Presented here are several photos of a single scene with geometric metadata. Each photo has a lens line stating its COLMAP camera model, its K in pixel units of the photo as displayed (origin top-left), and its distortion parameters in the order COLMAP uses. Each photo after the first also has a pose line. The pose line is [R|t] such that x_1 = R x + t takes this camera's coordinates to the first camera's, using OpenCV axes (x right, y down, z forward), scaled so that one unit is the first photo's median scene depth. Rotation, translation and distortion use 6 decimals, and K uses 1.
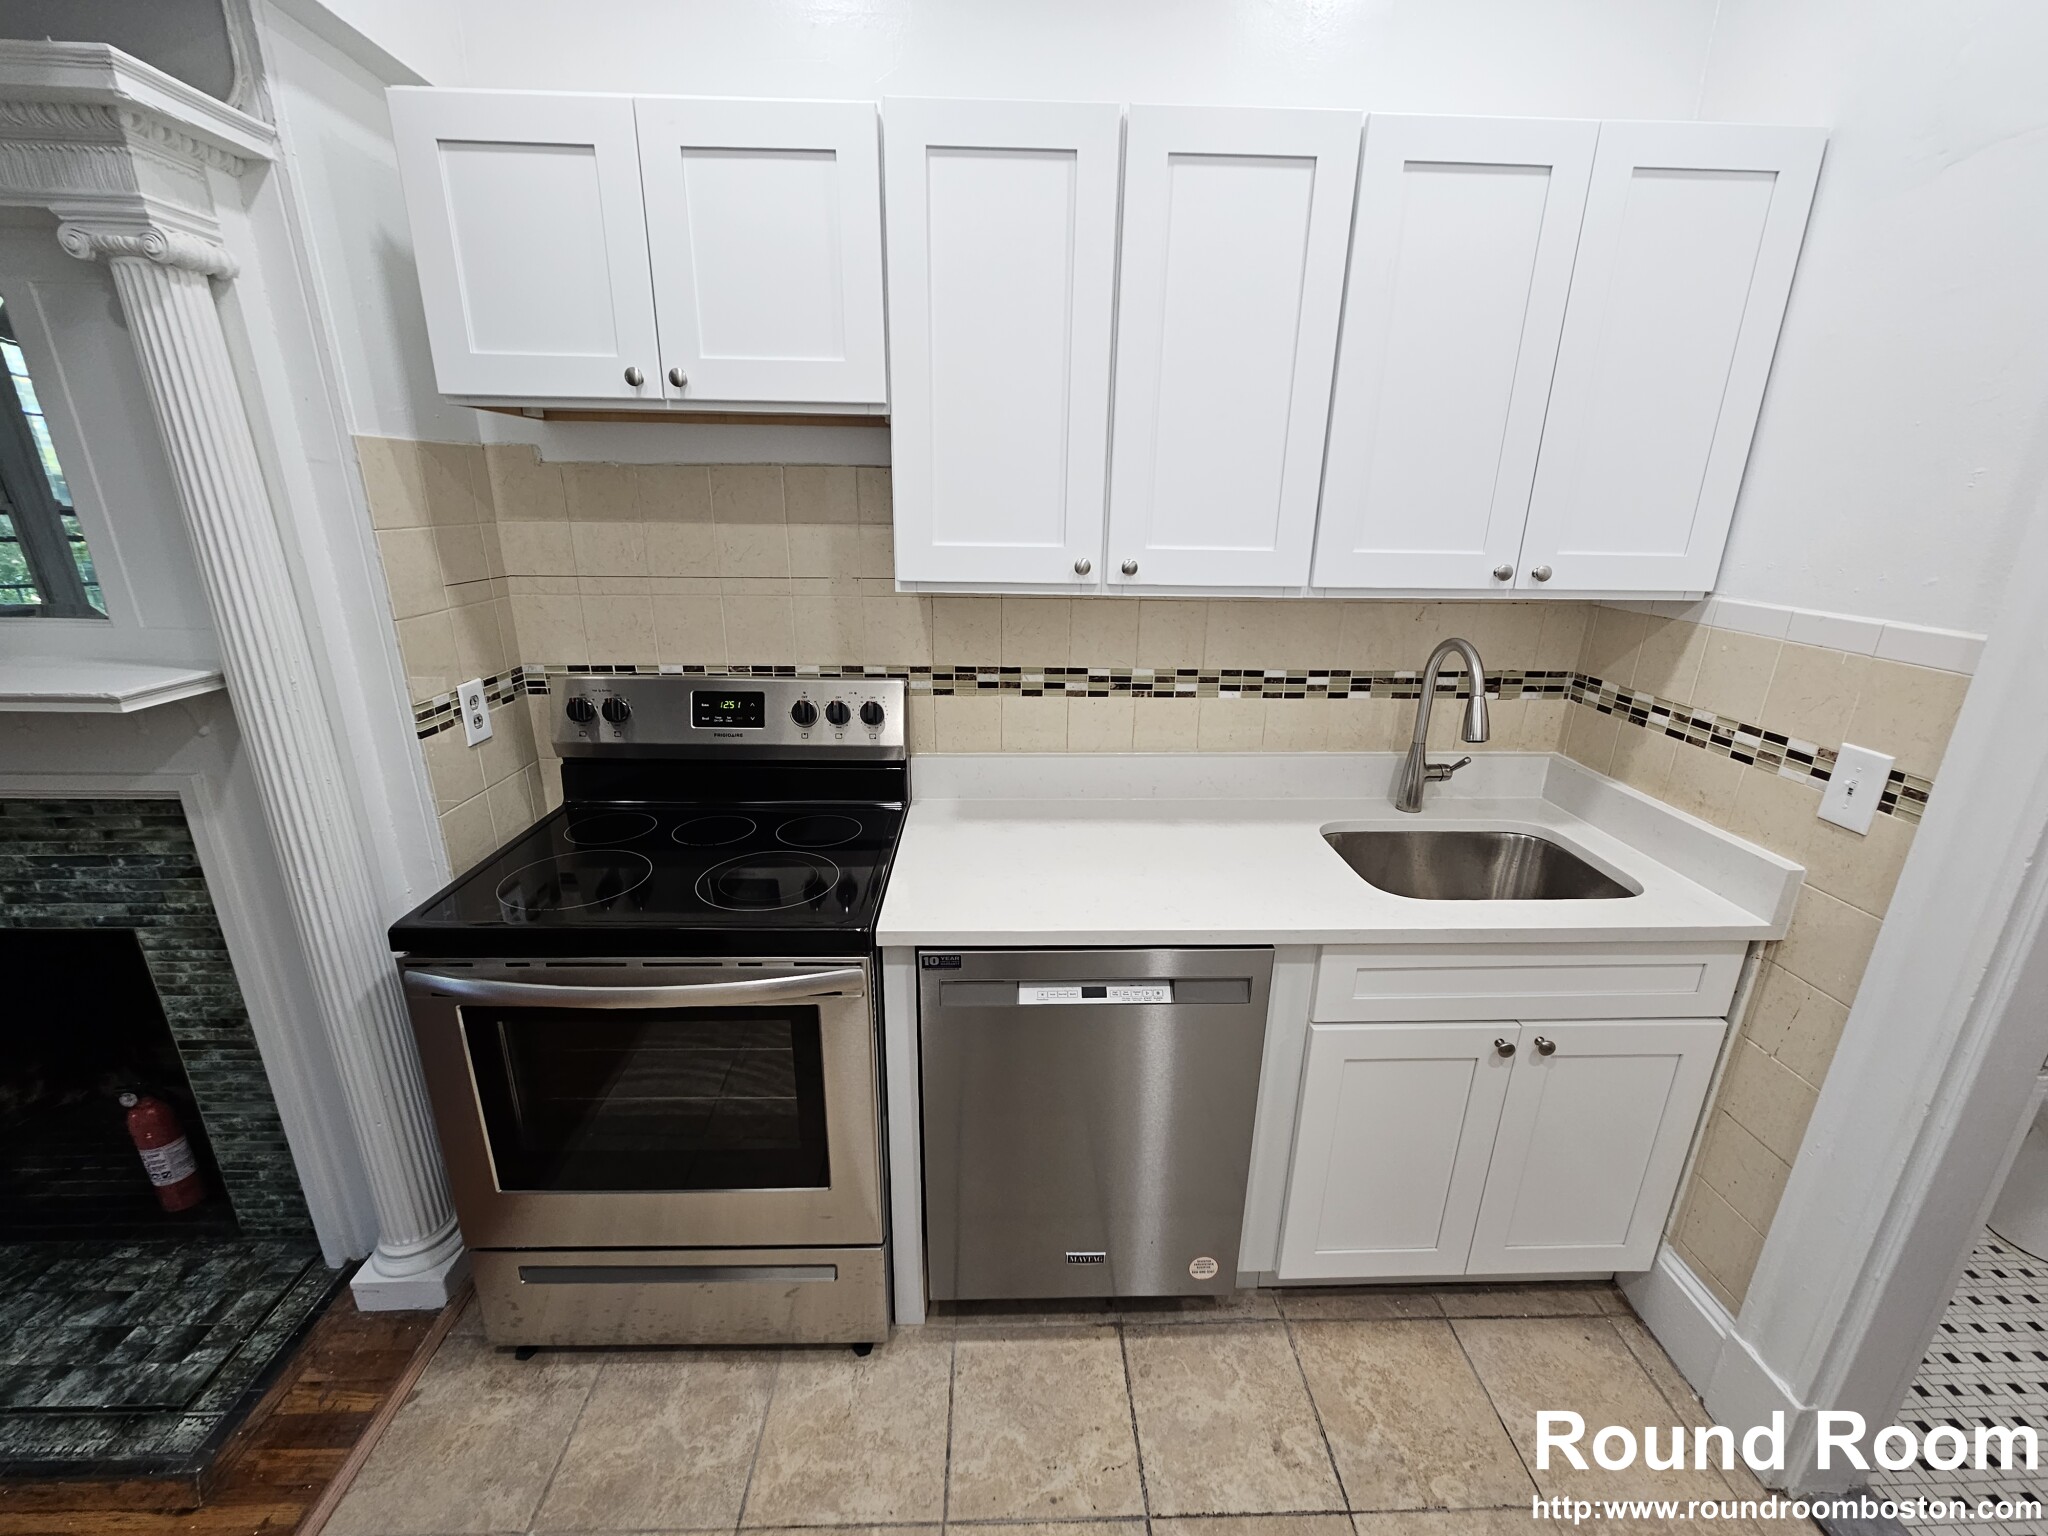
lens RADIAL K [[838.0, 0, 1021.0], [0, 838.0, 769.9], [0, 0, 1]] dist [0.000761, 0.000624]
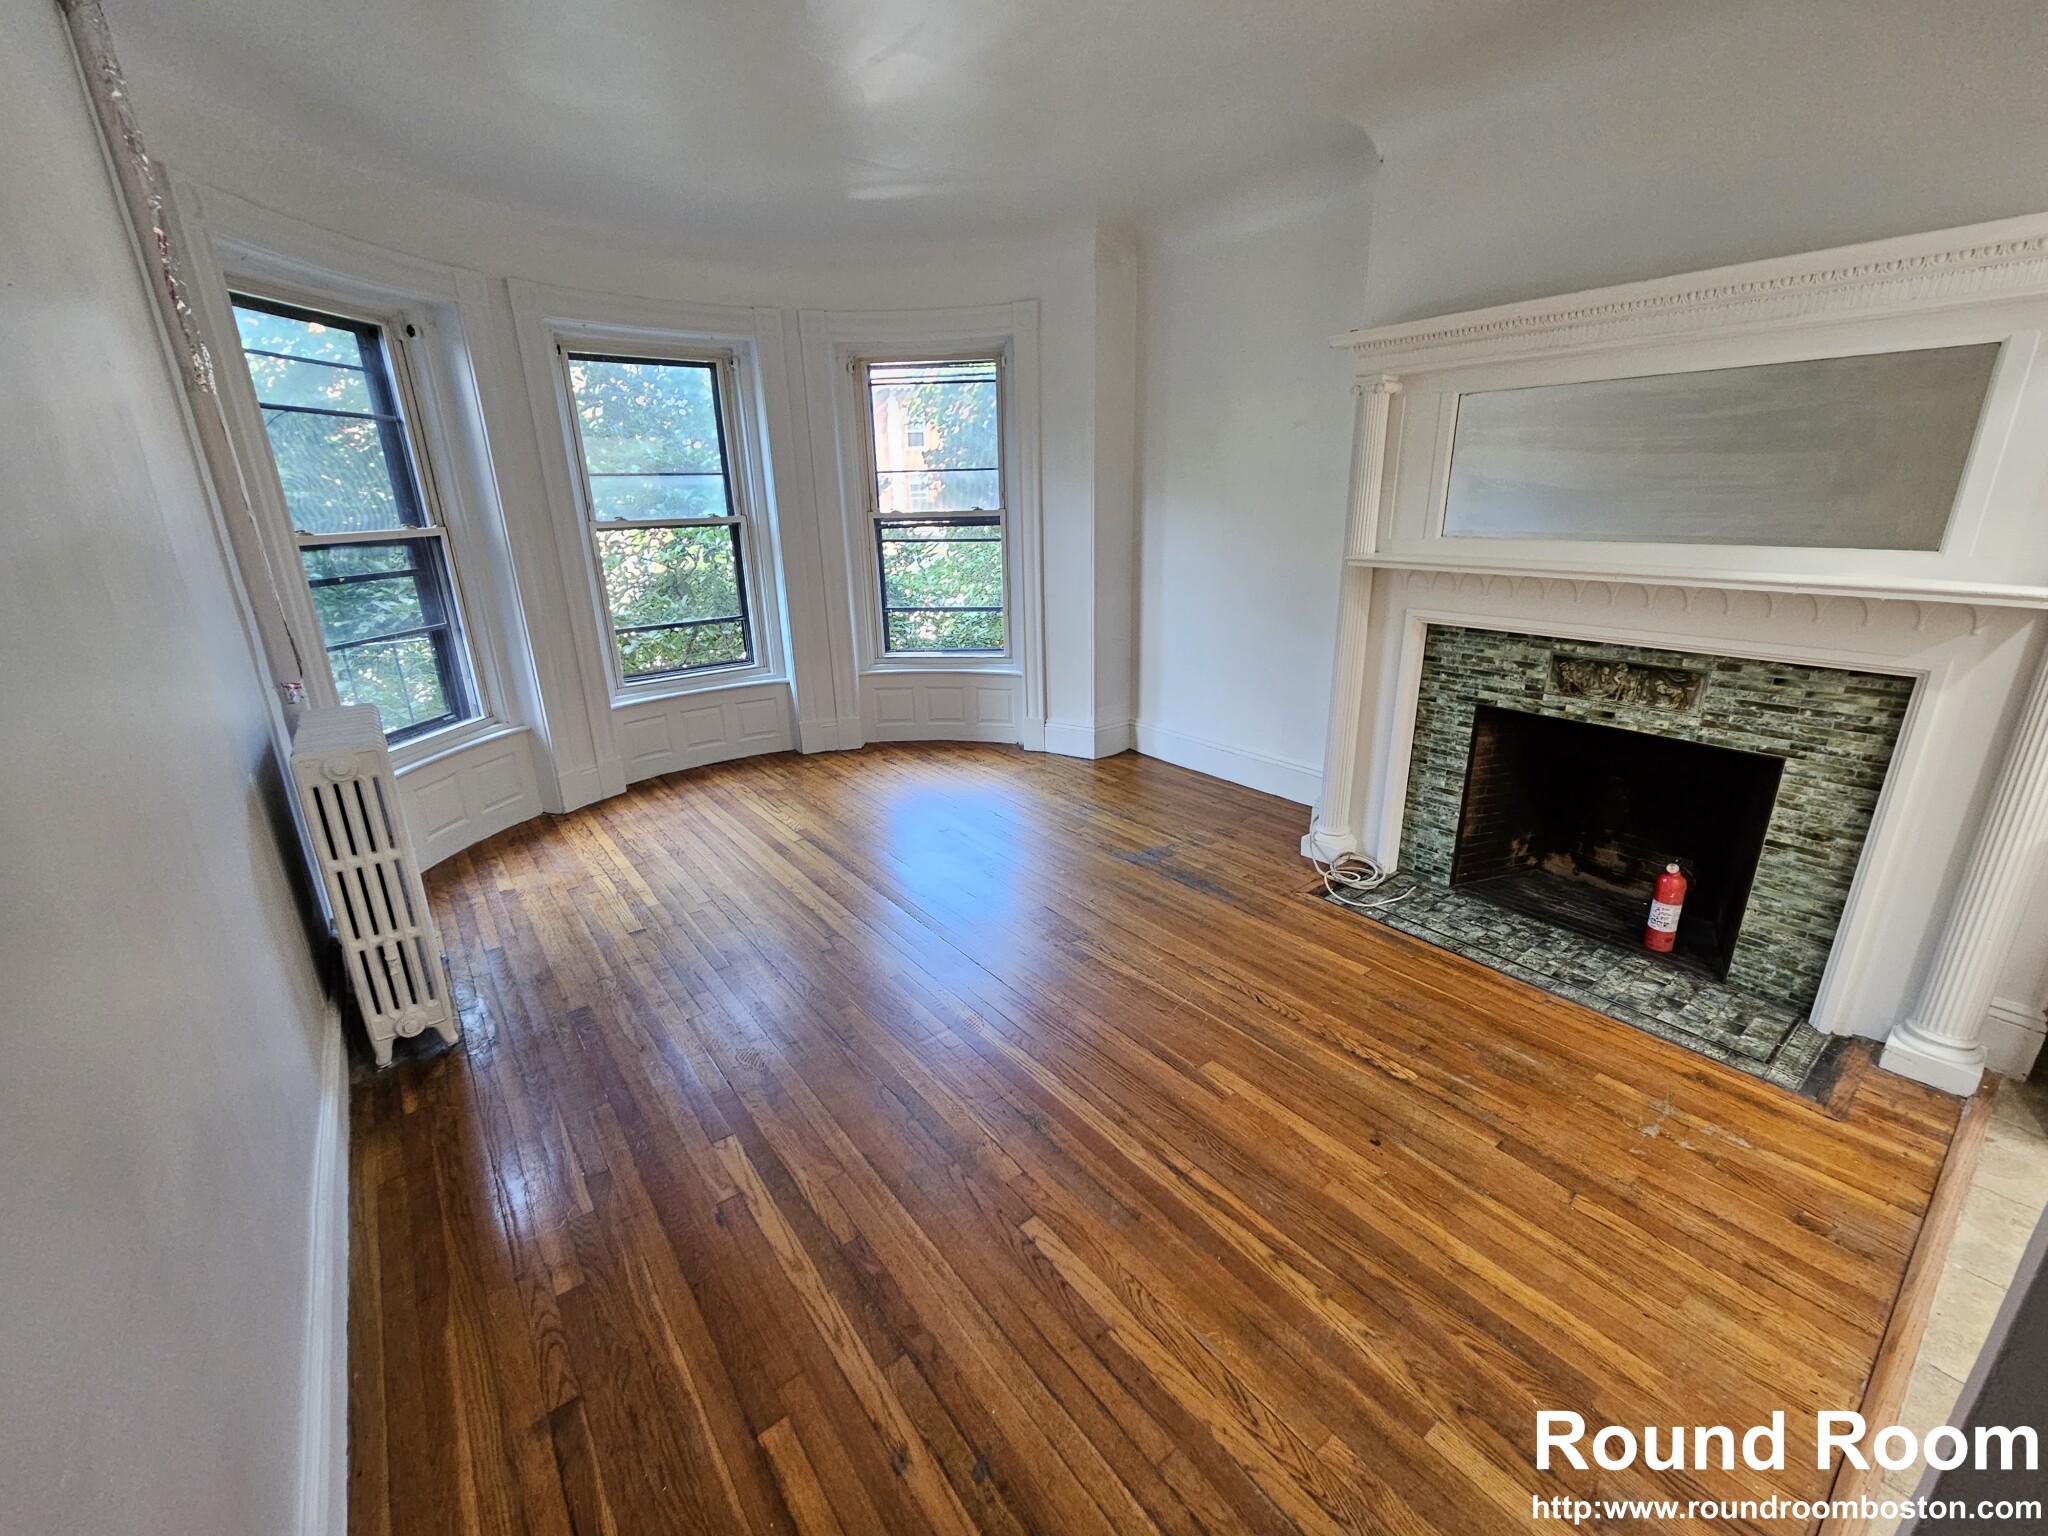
lens RADIAL K [[841.4, 0, 1030.3], [0, 841.4, 769.0], [0, 0, 1]] dist [-0.000085, -0.000067]
pose [[0.589861, 0.230134, -0.774017, -0.696908], [-0.223576, 0.967601, 0.117309, 0.344642], [0.775937, 0.103855, 0.622203, -1.045740]]
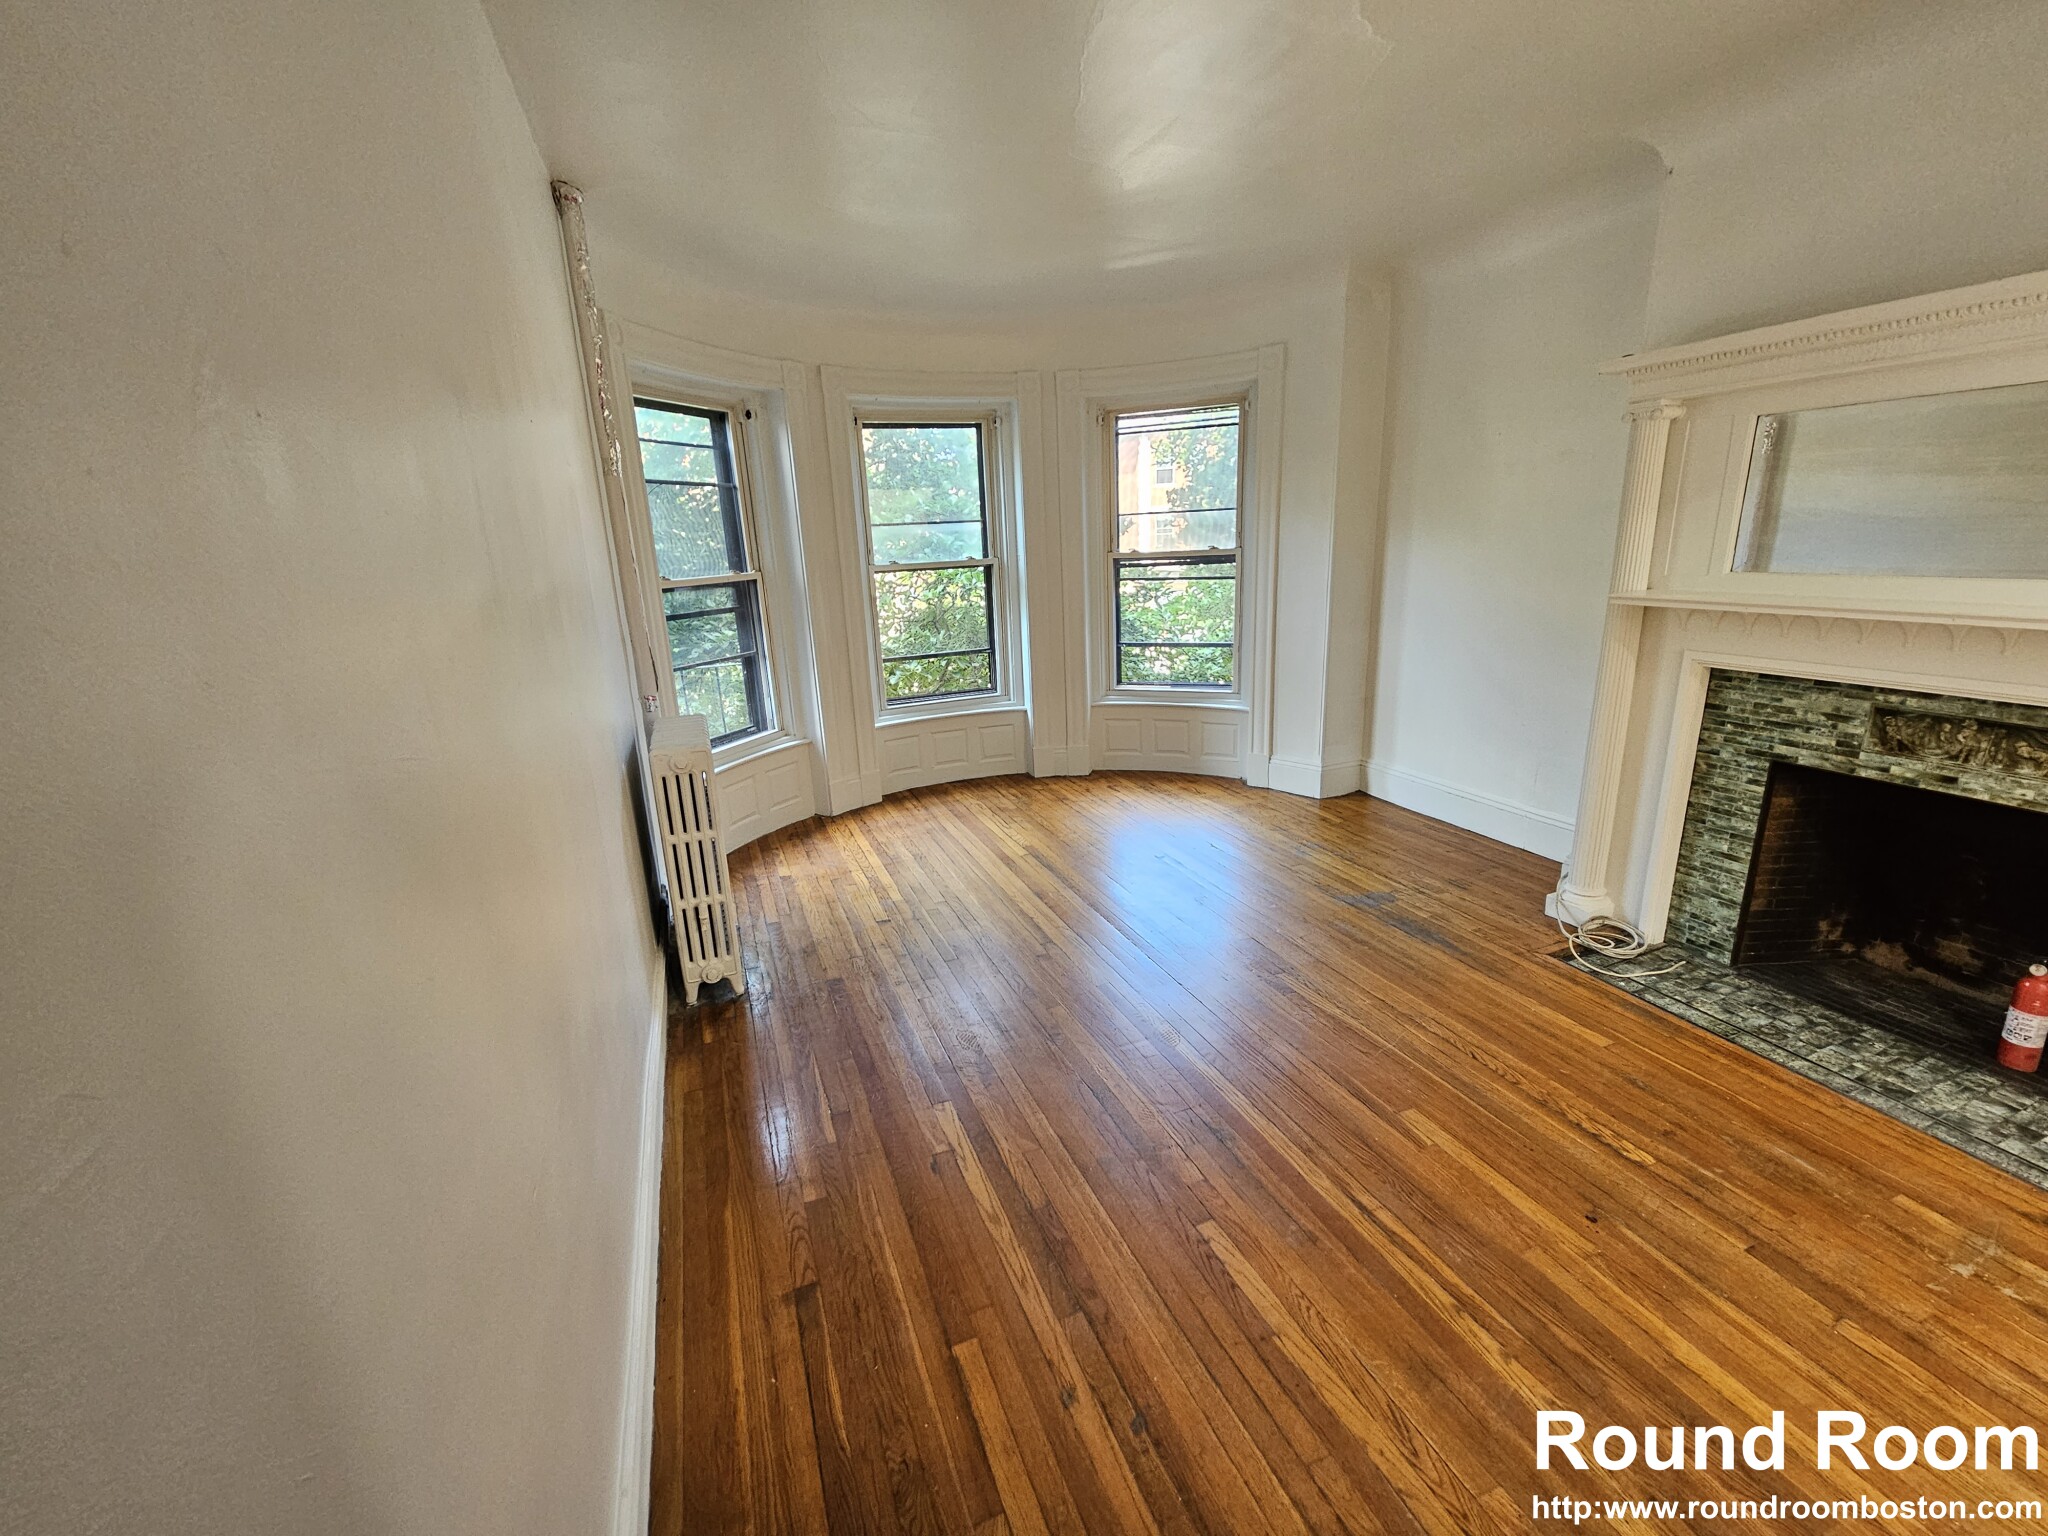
lens RADIAL K [[839.3, 0, 1022.2], [0, 839.3, 771.9], [0, 0, 1]] dist [0.001249, -0.003975]
pose [[0.336333, 0.228053, -0.913713, -0.572260], [-0.244397, 0.958132, 0.149178, 0.338154], [0.909478, 0.173135, 0.377987, -1.080148]]
